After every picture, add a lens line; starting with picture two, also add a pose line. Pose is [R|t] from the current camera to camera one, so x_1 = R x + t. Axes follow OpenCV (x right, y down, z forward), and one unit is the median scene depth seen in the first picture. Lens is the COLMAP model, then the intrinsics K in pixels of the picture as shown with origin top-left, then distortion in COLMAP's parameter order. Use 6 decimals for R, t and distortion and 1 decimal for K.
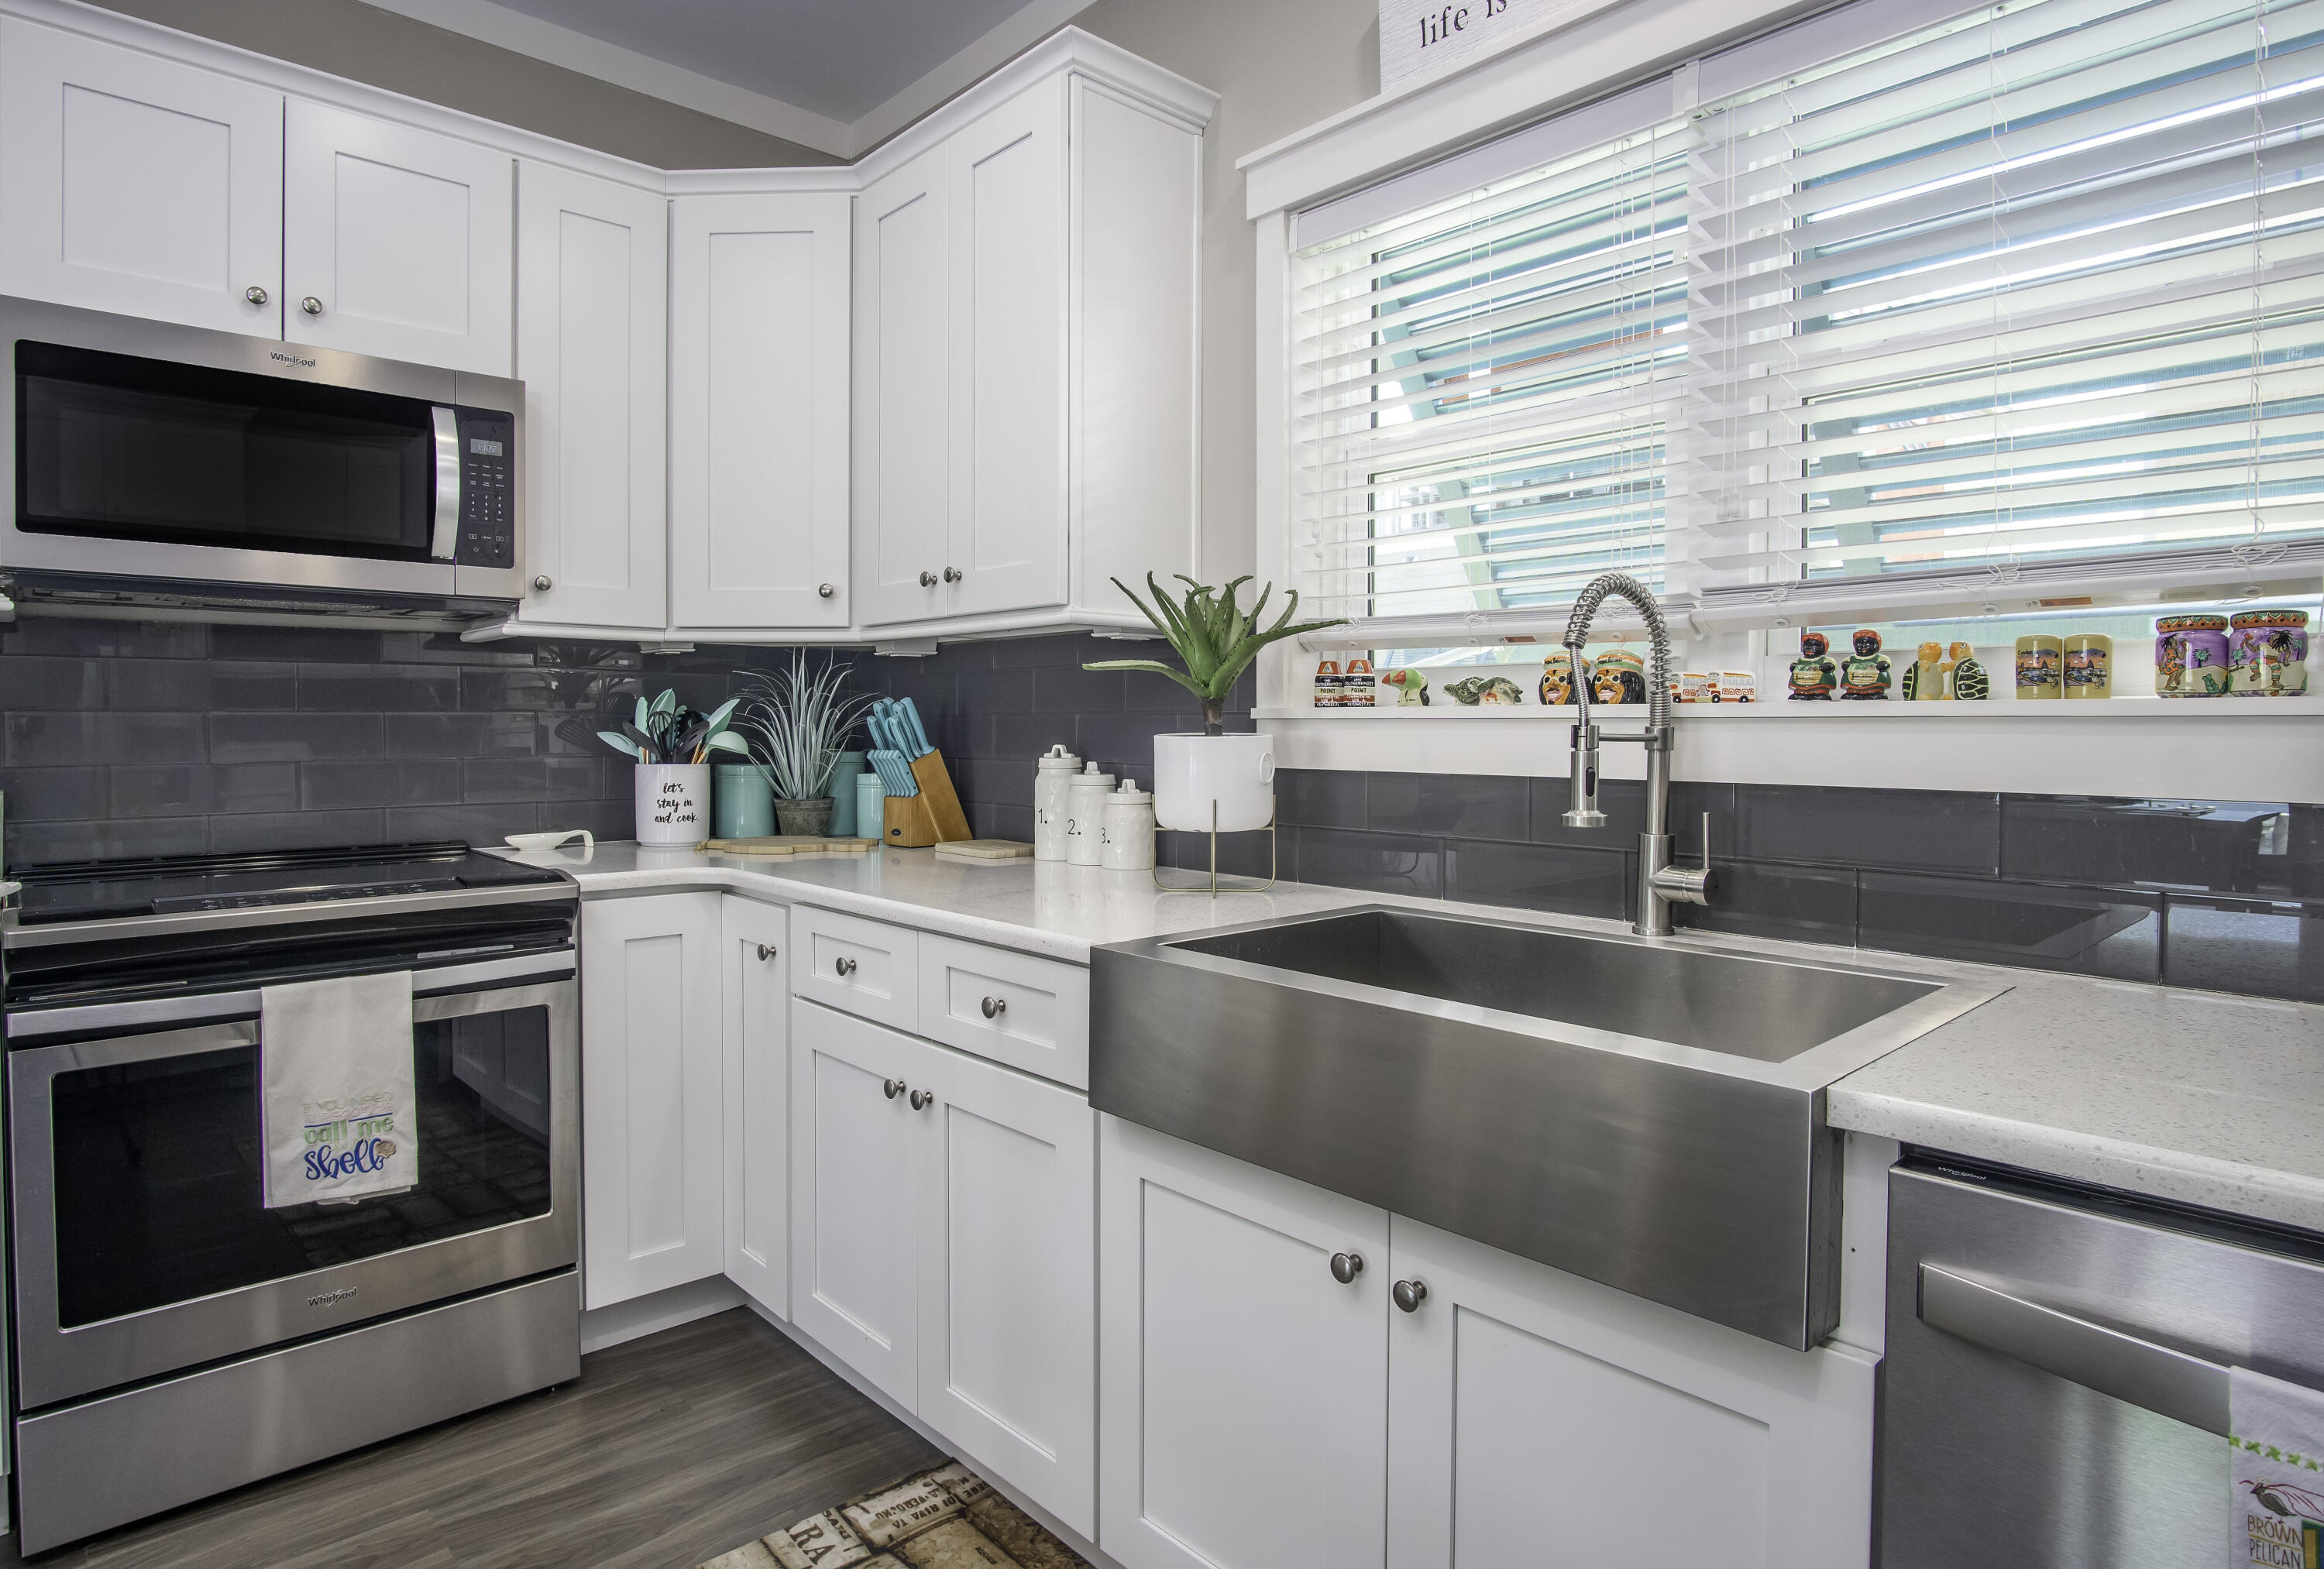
lens RADIAL K [[1291.3, 0, 1155.2], [0, 1291.3, 745.5], [0, 0, 1]] dist [-0.026017, 0.001656]
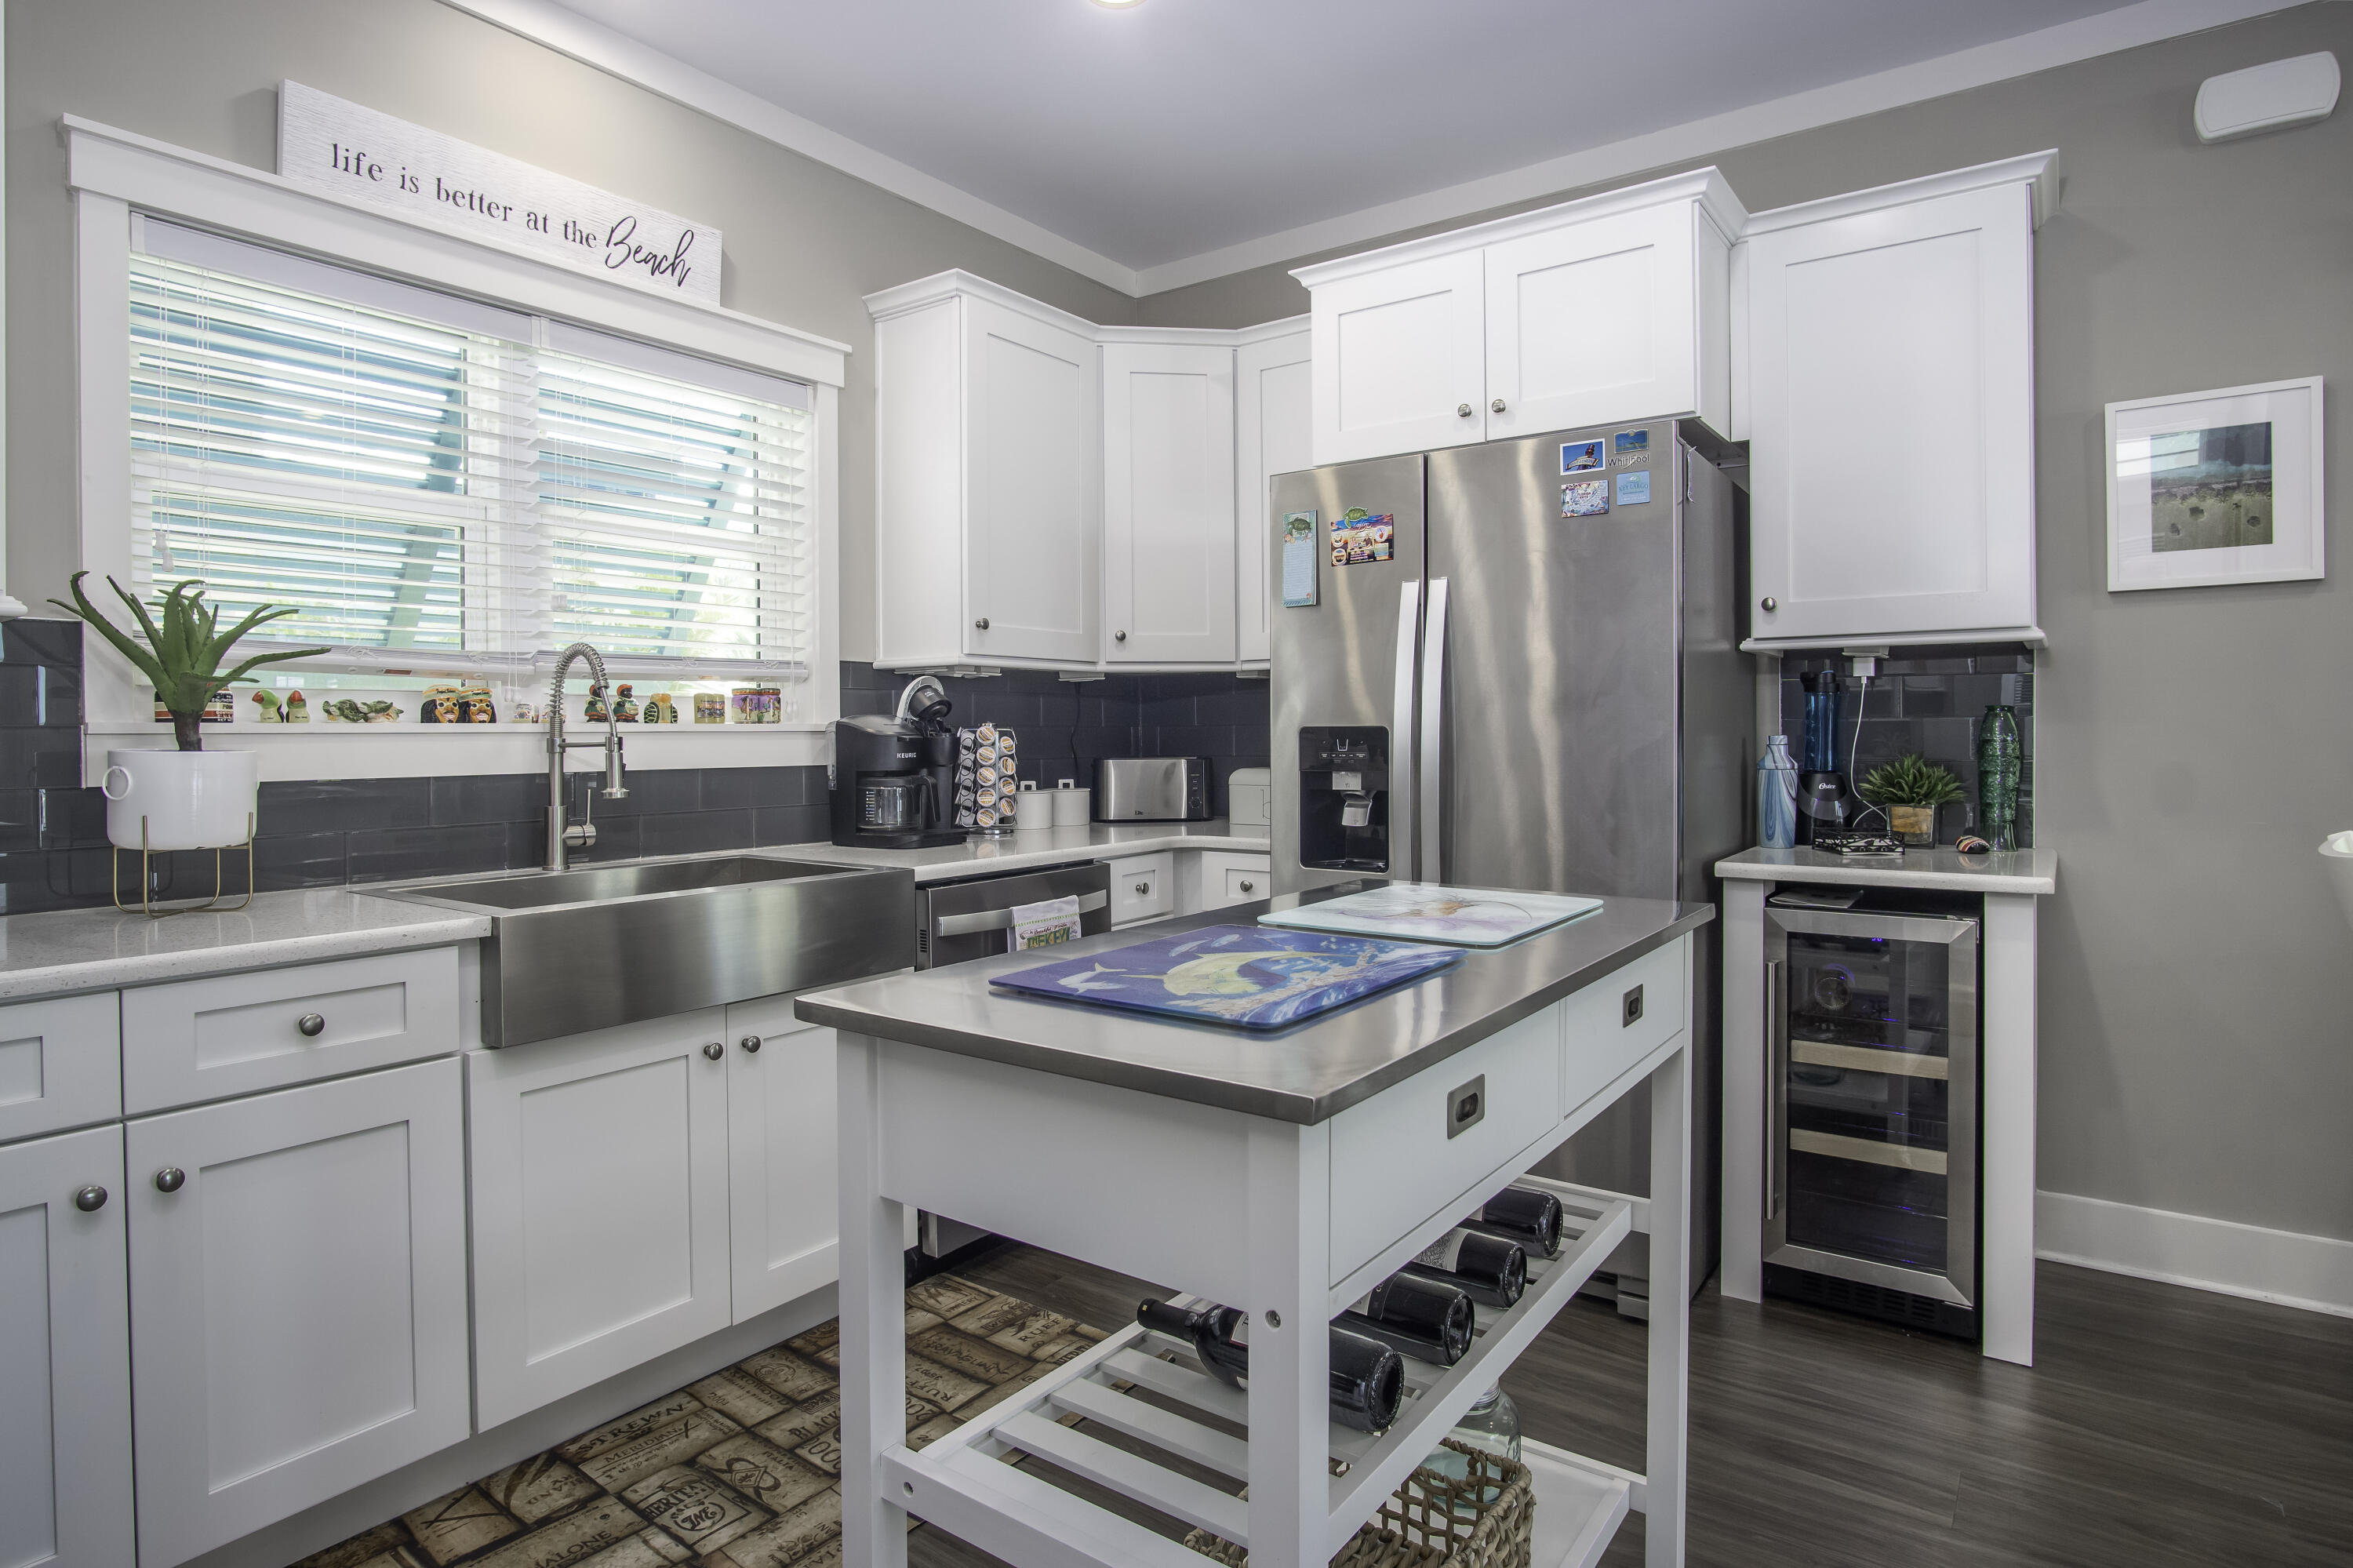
lens RADIAL K [[1286.2, 0, 1161.7], [0, 1286.2, 735.0], [0, 0, 1]] dist [-0.034891, 0.011411]
pose [[-0.204299, 0.002562, 0.978905, -1.084259], [0.026143, 0.999654, 0.002840, -0.003153], [-0.978559, 0.026172, -0.204296, 0.497885]]
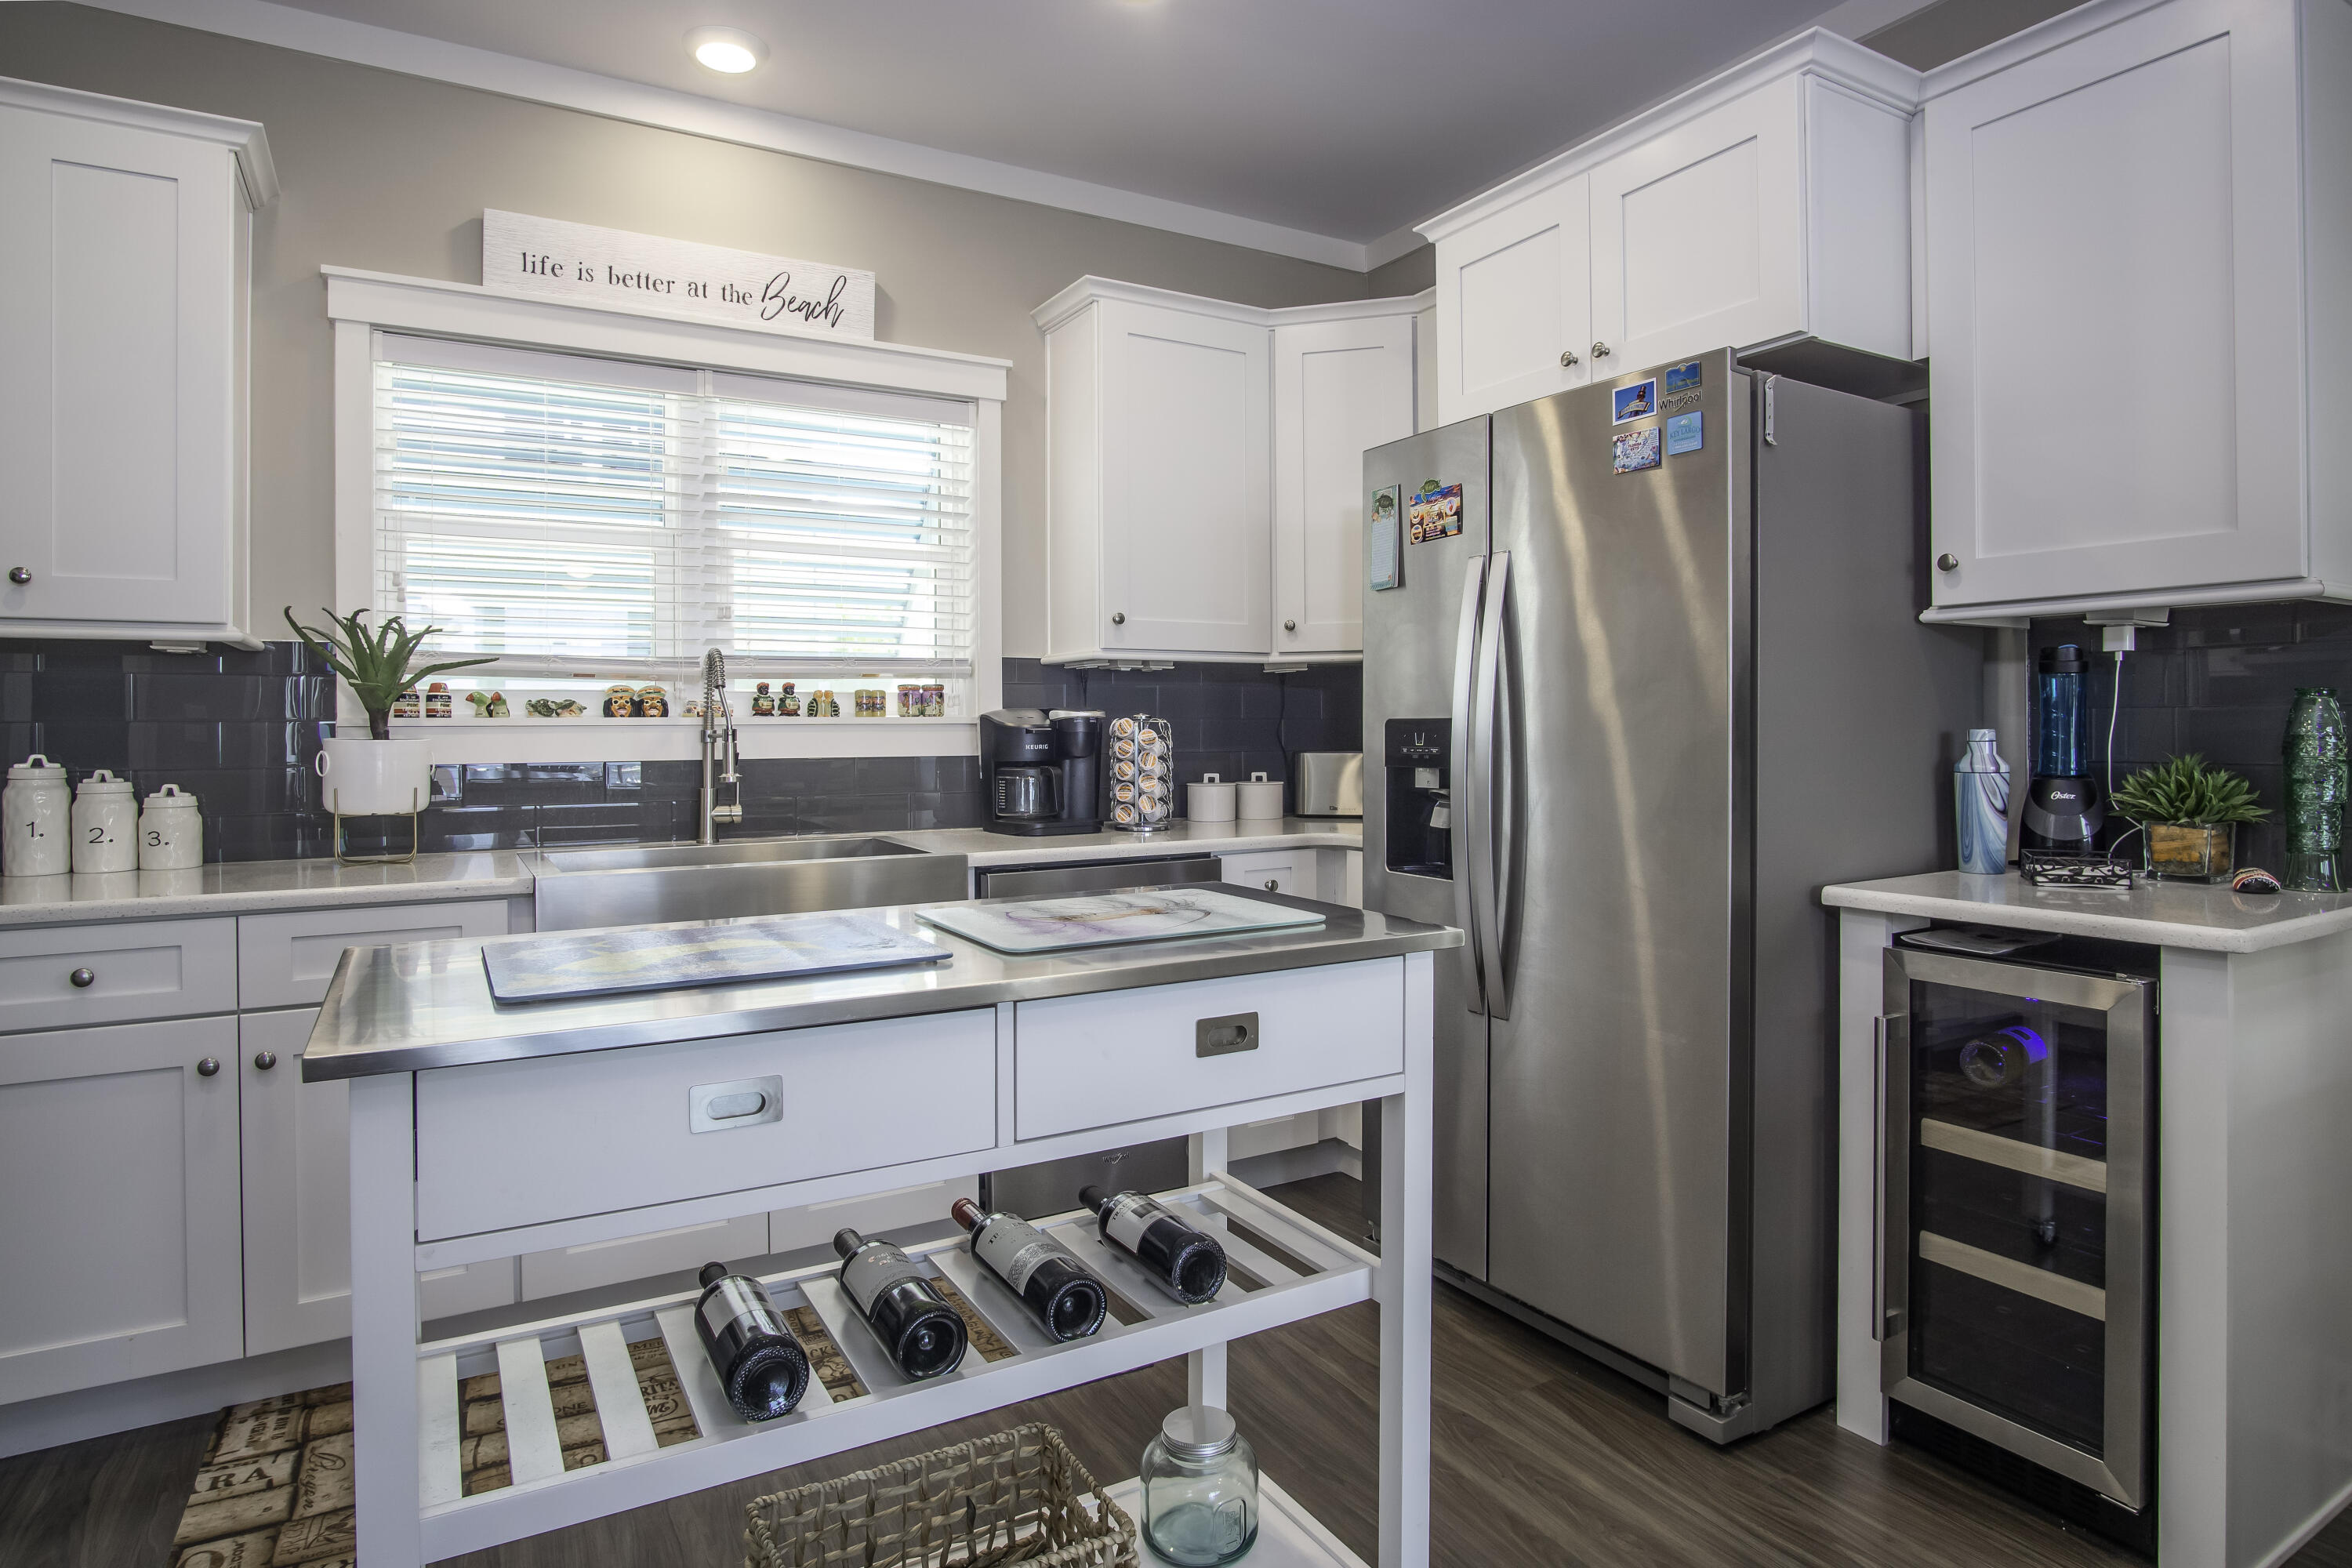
lens RADIAL K [[1285.6, 0, 1160.9], [0, 1285.6, 722.7], [0, 0, 1]] dist [-0.034891, 0.011411]
pose [[0.209424, 0.004180, 0.977816, -1.061185], [0.024555, 0.999653, -0.009533, 0.006876], [-0.977516, 0.026007, 0.209249, -0.013915]]
